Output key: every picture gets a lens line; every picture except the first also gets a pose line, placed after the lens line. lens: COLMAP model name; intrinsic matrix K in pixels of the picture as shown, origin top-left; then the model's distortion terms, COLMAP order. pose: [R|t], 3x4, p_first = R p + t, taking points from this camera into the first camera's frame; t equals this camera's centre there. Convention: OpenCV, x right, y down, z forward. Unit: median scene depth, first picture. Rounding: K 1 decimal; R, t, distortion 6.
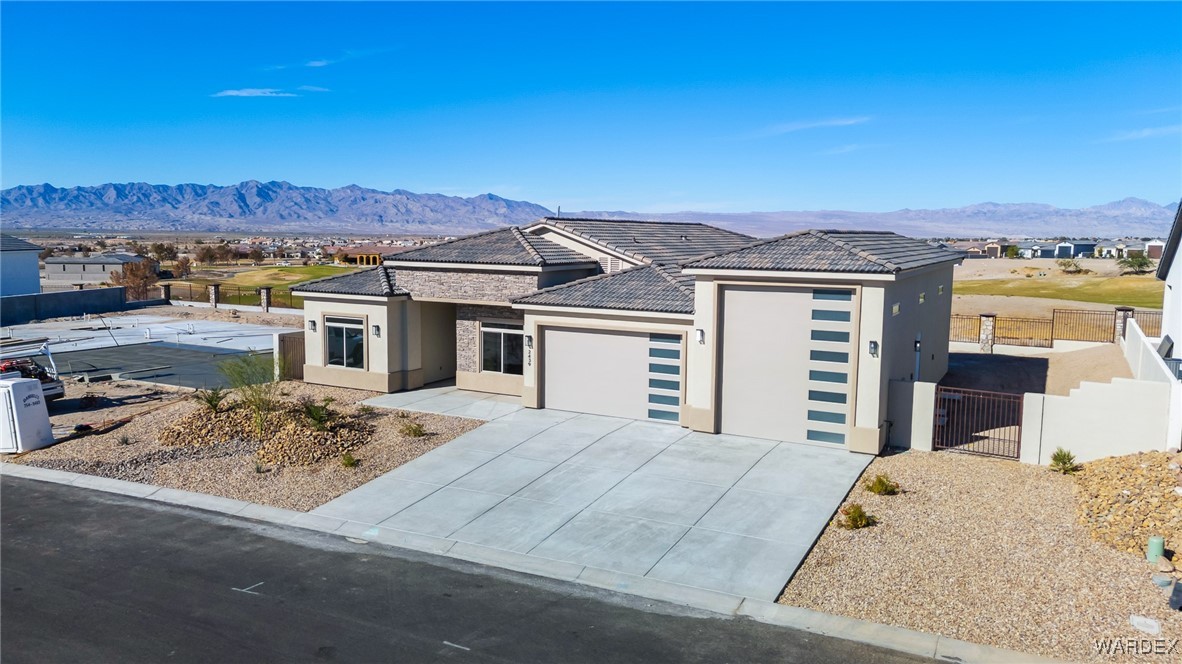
lens RADIAL K [[863.8, 0, 593.3], [0, 863.8, 337.0], [0, 0, 1]] dist [0.079996, -0.074520]
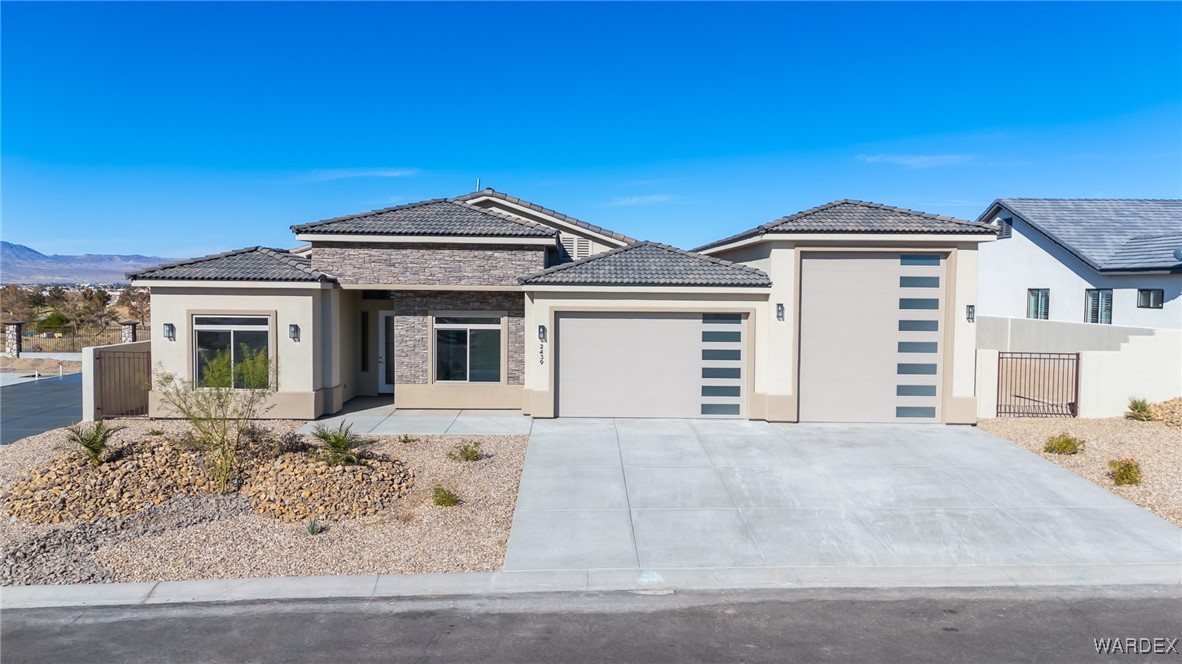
lens RADIAL K [[863.8, 0, 593.6], [0, 863.8, 335.5], [0, 0, 1]] dist [0.079996, -0.074520]
pose [[0.872443, -0.031609, 0.487693, -0.038087], [0.059214, 0.997391, -0.041284, 0.003904], [-0.485116, 0.064896, 0.872038, 0.026422]]
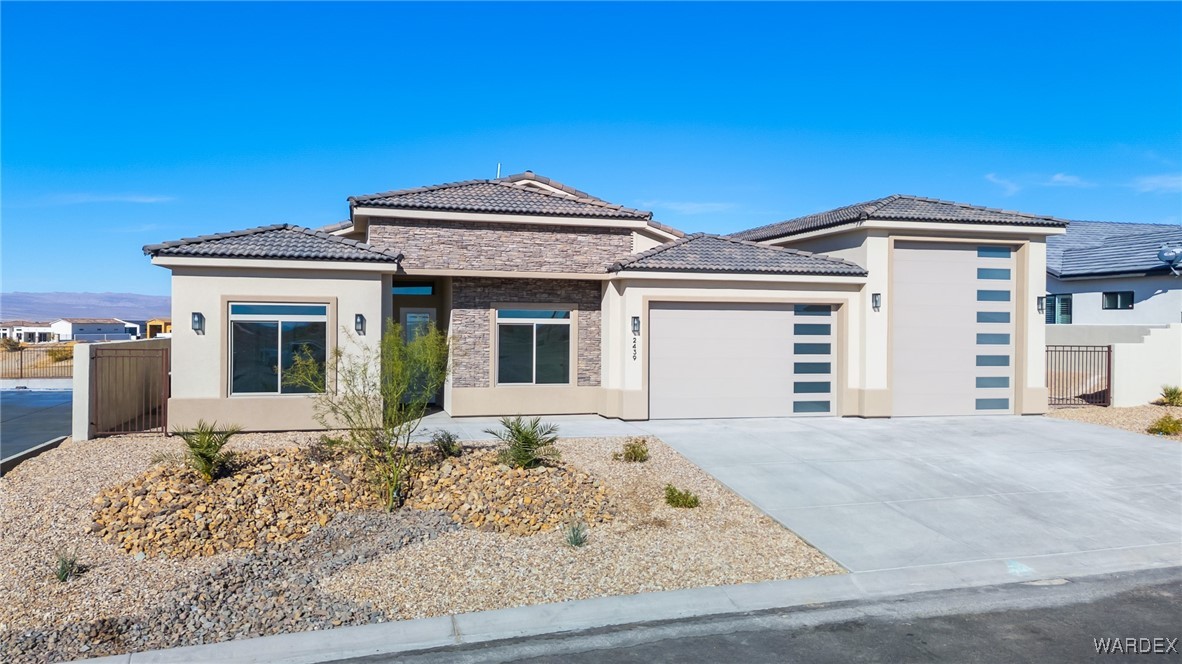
lens RADIAL K [[863.8, 0, 594.4], [0, 863.8, 333.4], [0, 0, 1]] dist [0.079996, -0.074520]
pose [[0.723003, -0.013458, 0.690714, -0.053677], [0.083074, 0.994249, -0.067584, 0.005201], [-0.685832, 0.106244, 0.719963, 0.046886]]
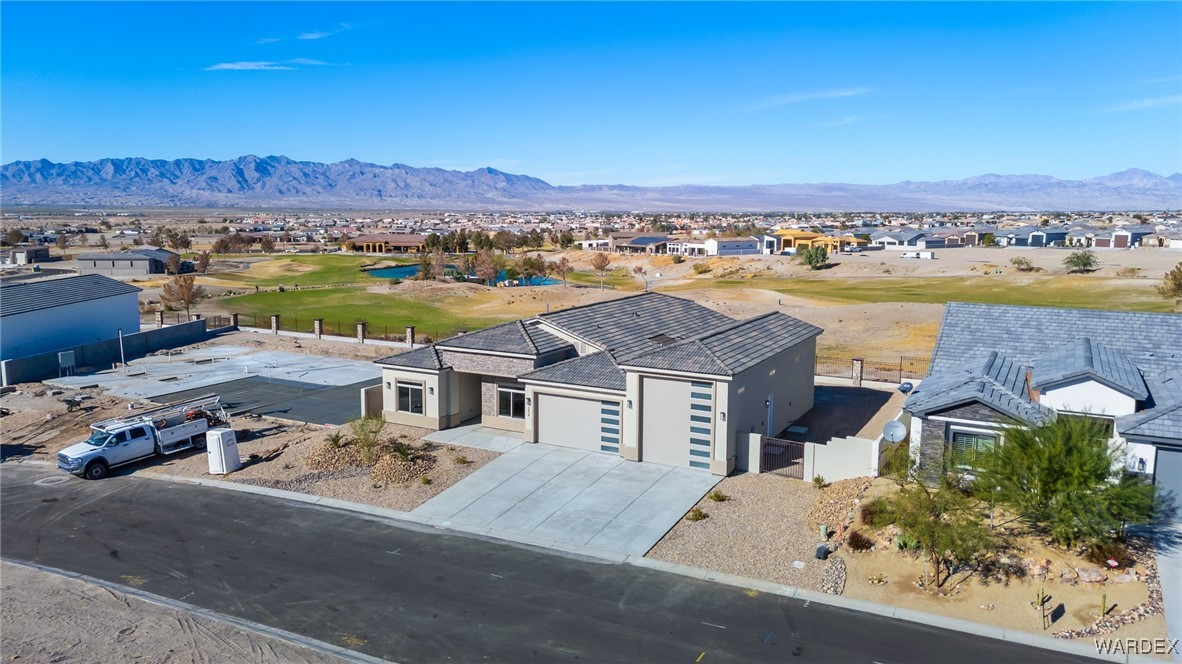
lens RADIAL K [[863.8, 0, 593.3], [0, 863.8, 337.9], [0, 0, 1]] dist [0.079996, -0.074520]
pose [[0.999990, -0.004372, -0.000624, 0.004399], [0.004389, 0.999506, 0.031122, -0.014912], [0.000488, -0.031124, 0.999515, -0.055469]]
